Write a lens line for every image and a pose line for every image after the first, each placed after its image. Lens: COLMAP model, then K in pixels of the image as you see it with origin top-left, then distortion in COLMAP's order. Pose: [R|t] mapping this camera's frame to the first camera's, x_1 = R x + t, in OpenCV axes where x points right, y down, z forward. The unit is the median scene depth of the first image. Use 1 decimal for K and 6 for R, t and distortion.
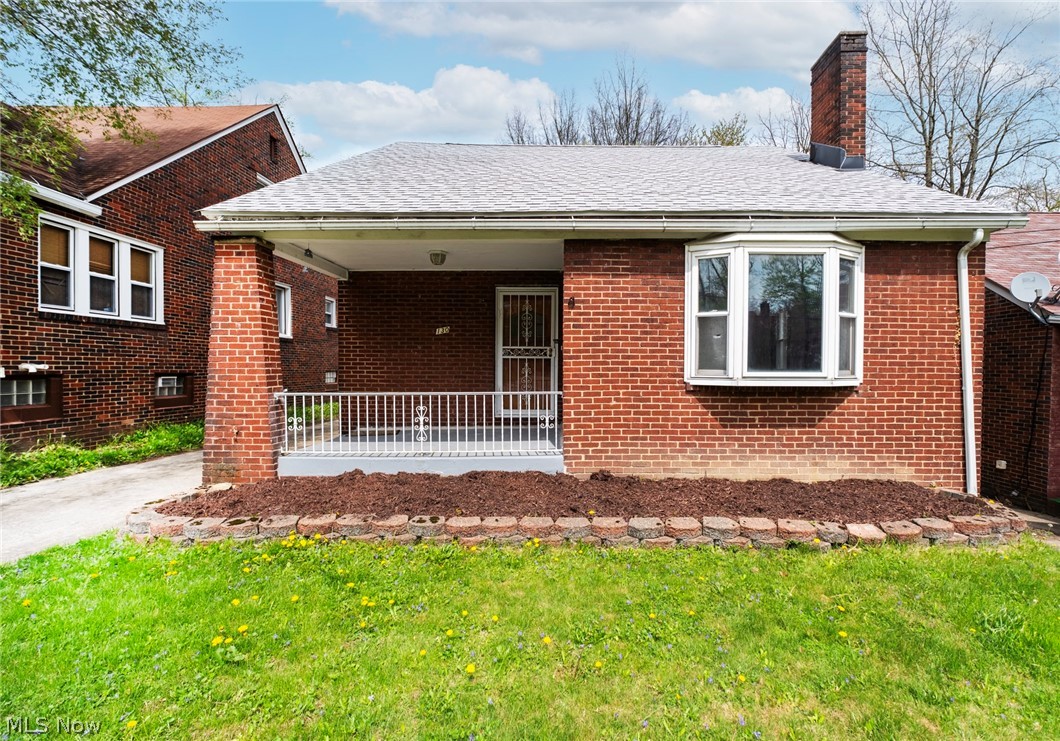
lens RADIAL K [[485.1, 0, 532.6], [0, 485.1, 372.5], [0, 0, 1]] dist [-0.008982, -0.000199]
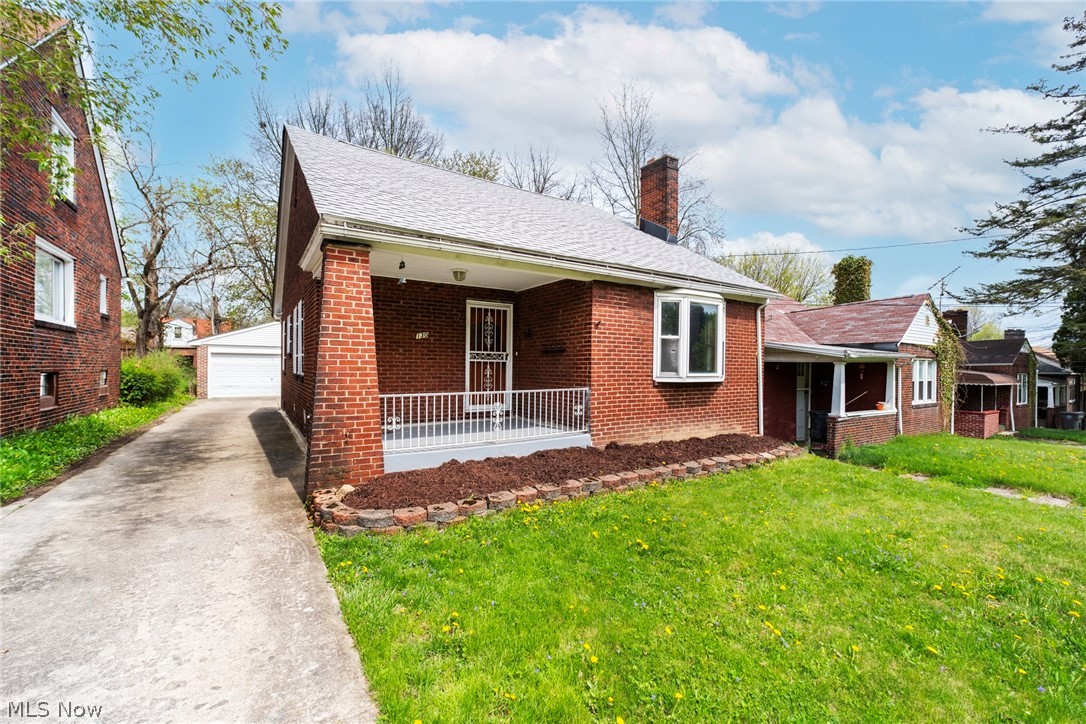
lens RADIAL K [[469.3, 0, 542.5], [0, 469.3, 365.8], [0, 0, 1]] dist [-0.012994, 0.000162]
pose [[0.830679, 0.005326, 0.556726, -0.811705], [0.000113, 0.999953, -0.009735, -0.011432], [-0.556751, 0.008150, 0.830639, -0.045251]]
